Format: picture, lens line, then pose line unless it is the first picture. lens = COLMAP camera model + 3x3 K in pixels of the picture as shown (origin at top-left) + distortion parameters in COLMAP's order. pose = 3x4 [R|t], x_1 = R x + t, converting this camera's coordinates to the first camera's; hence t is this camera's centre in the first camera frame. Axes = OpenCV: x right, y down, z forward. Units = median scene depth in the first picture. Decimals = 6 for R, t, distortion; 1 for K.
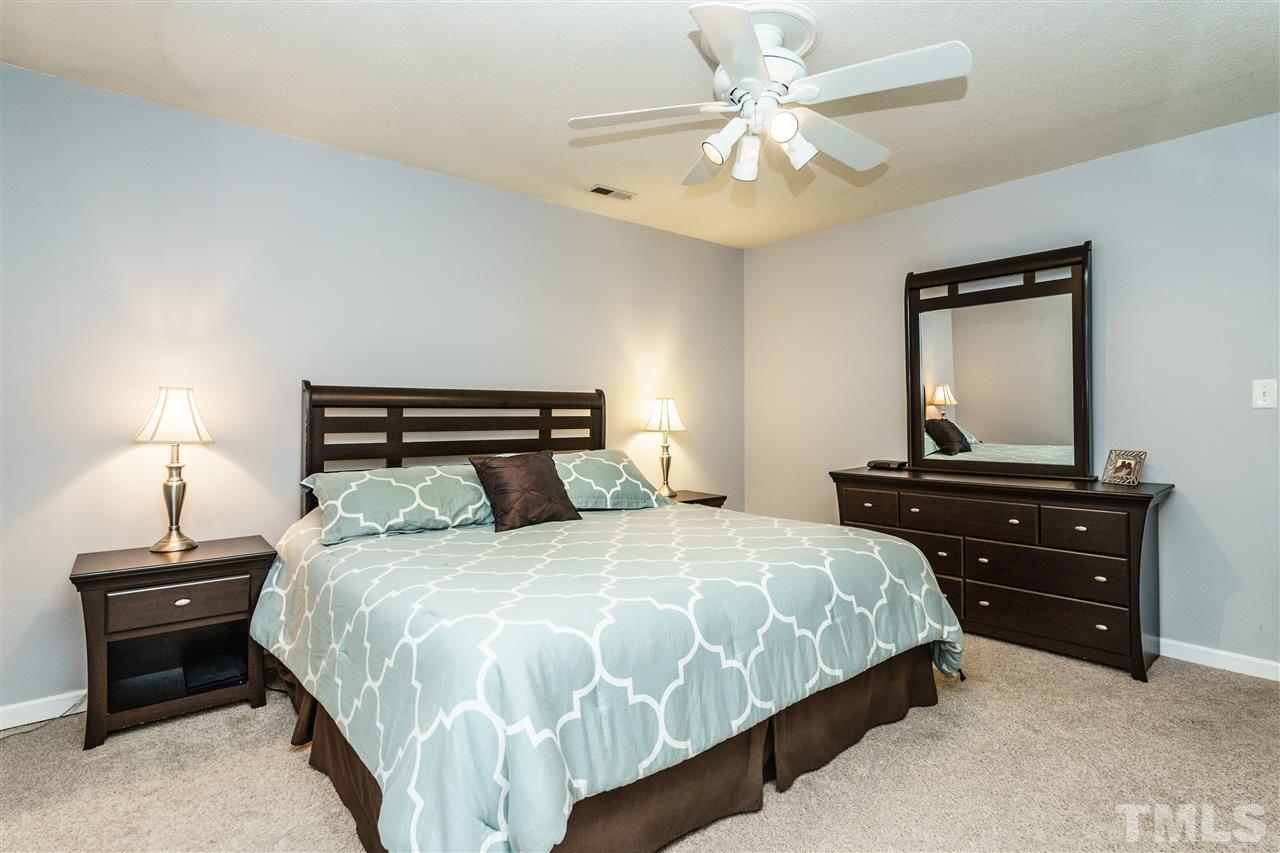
lens RADIAL K [[650.8, 0, 640.6], [0, 650.8, 391.4], [0, 0, 1]] dist [-0.001936, -0.000171]
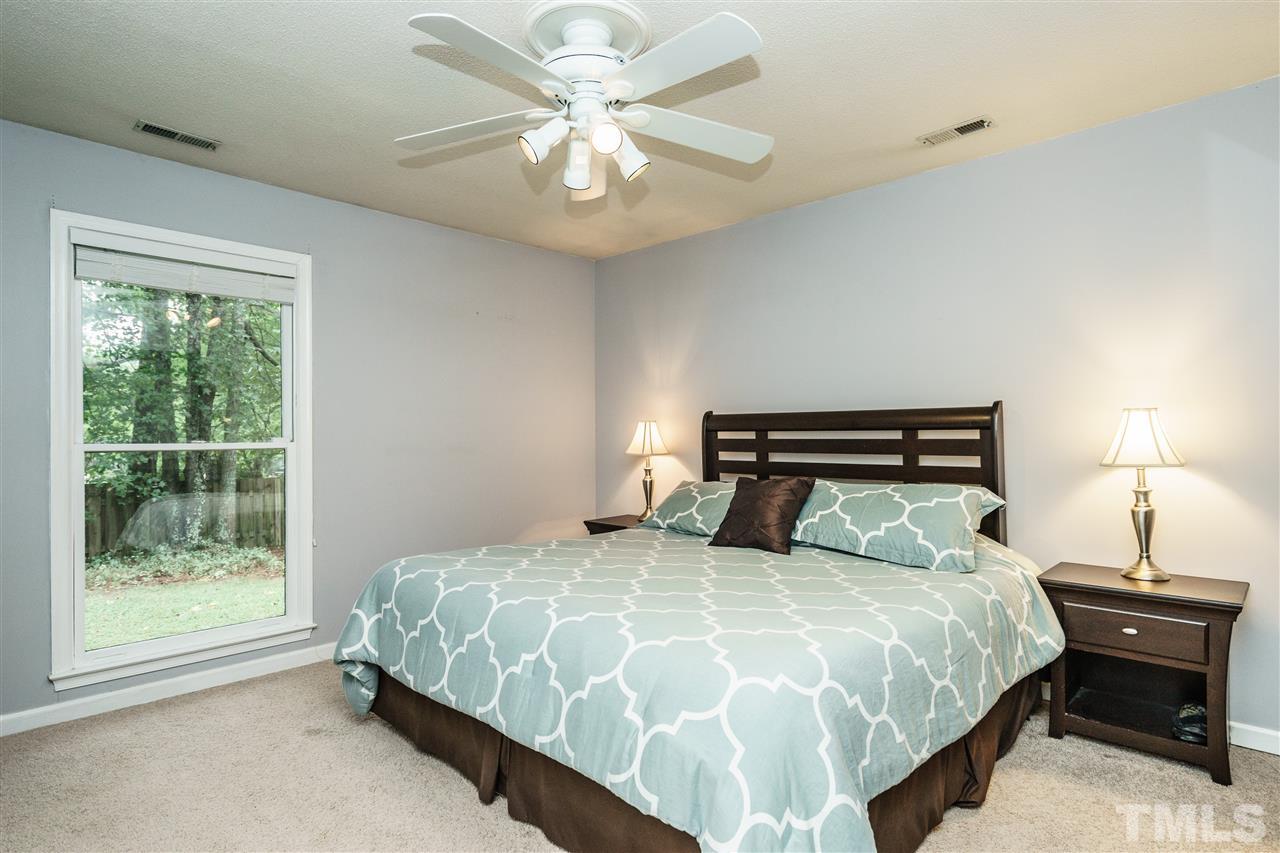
lens RADIAL K [[656.6, 0, 619.8], [0, 656.6, 439.3], [0, 0, 1]] dist [-0.001138, -0.000009]
pose [[0.088708, 0.003518, -0.996051, 0.222325], [0.035914, 0.999332, 0.006728, 0.007132], [0.995410, -0.036369, 0.088522, 0.199093]]
